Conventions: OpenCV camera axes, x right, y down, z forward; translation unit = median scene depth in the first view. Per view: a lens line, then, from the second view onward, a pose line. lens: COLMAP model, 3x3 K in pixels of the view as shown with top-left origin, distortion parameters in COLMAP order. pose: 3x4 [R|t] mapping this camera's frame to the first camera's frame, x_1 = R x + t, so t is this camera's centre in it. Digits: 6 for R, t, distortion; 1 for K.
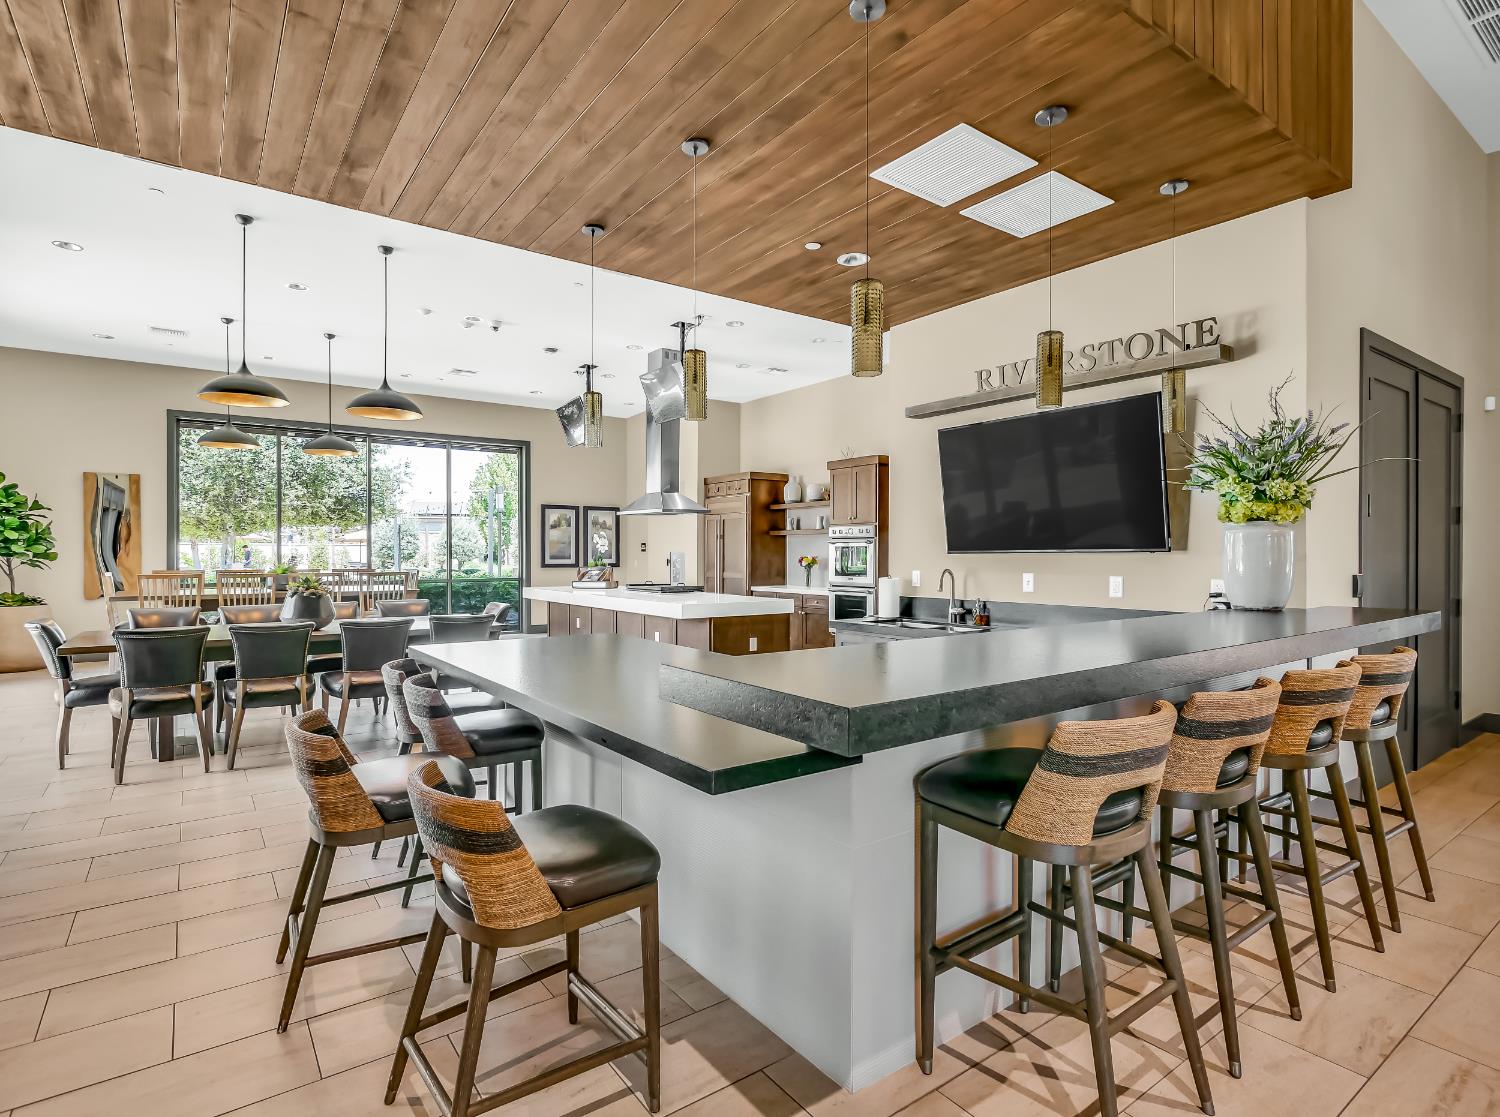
lens RADIAL K [[773.5, 0, 753.6], [0, 773.5, 552.0], [0, 0, 1]] dist [-0.000359, 0.000098]
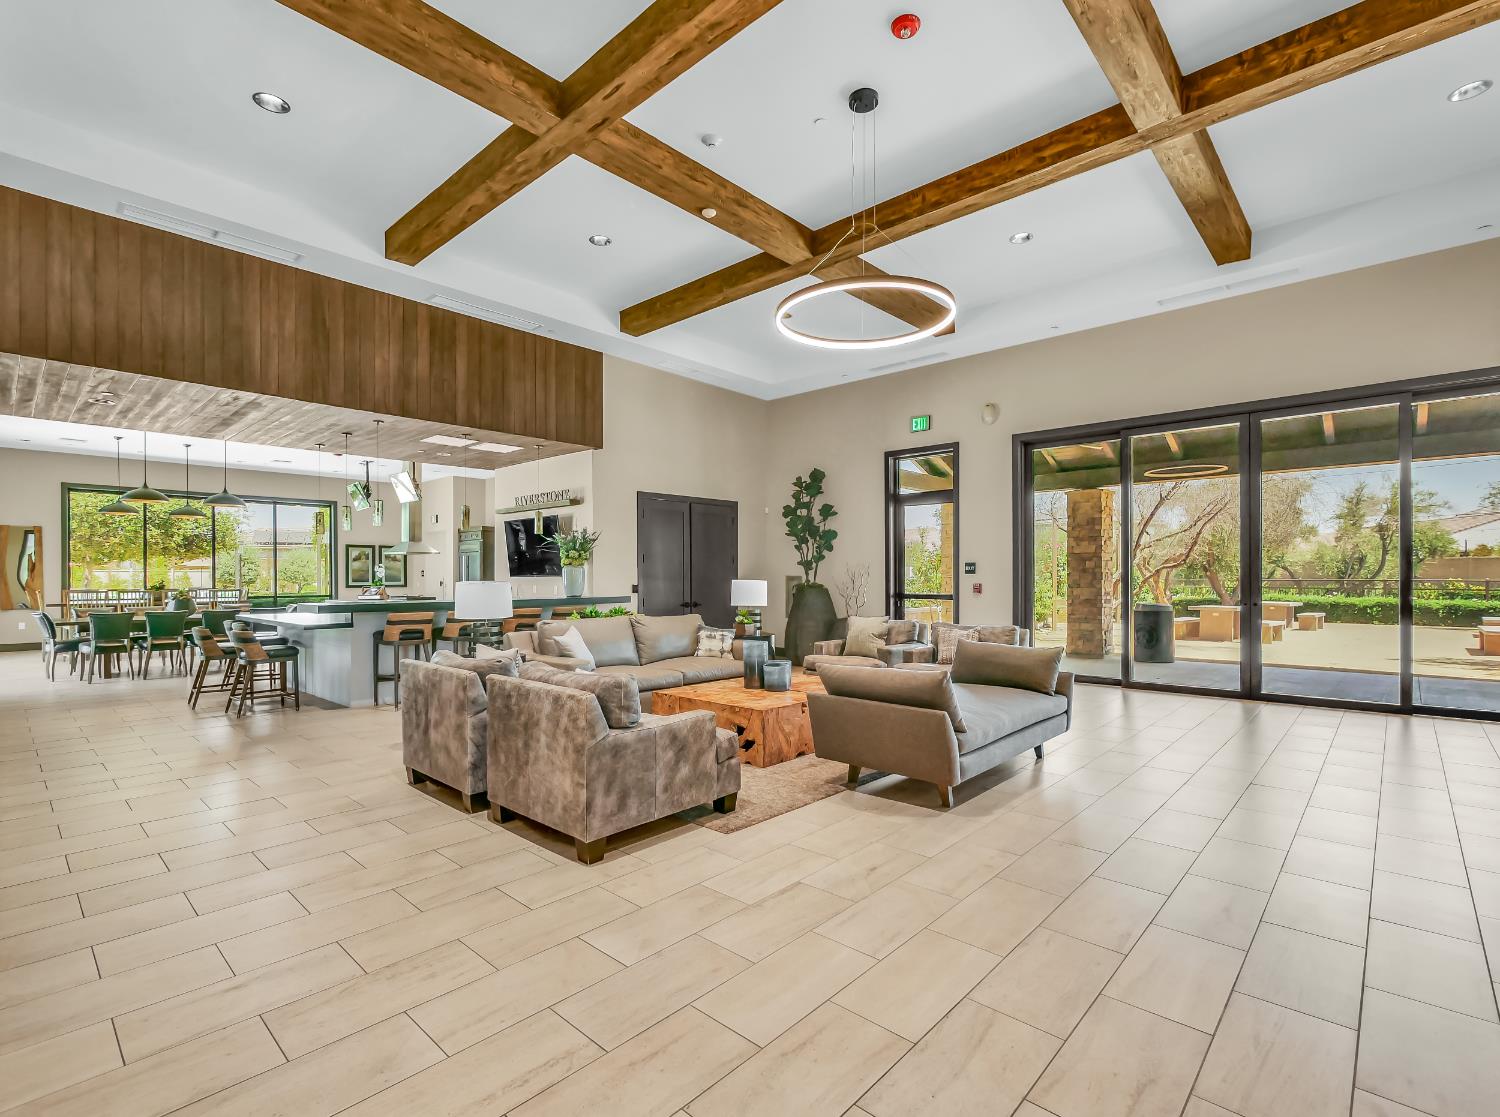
lens RADIAL K [[712.9, 0, 744.4], [0, 712.9, 573.3], [0, 0, 1]] dist [-0.001866, -0.000092]
pose [[0.983161, -0.002735, 0.182722, 0.296511], [0.003484, 0.999987, -0.003780, 0.000810], [-0.182709, 0.004353, 0.983157, -0.617233]]
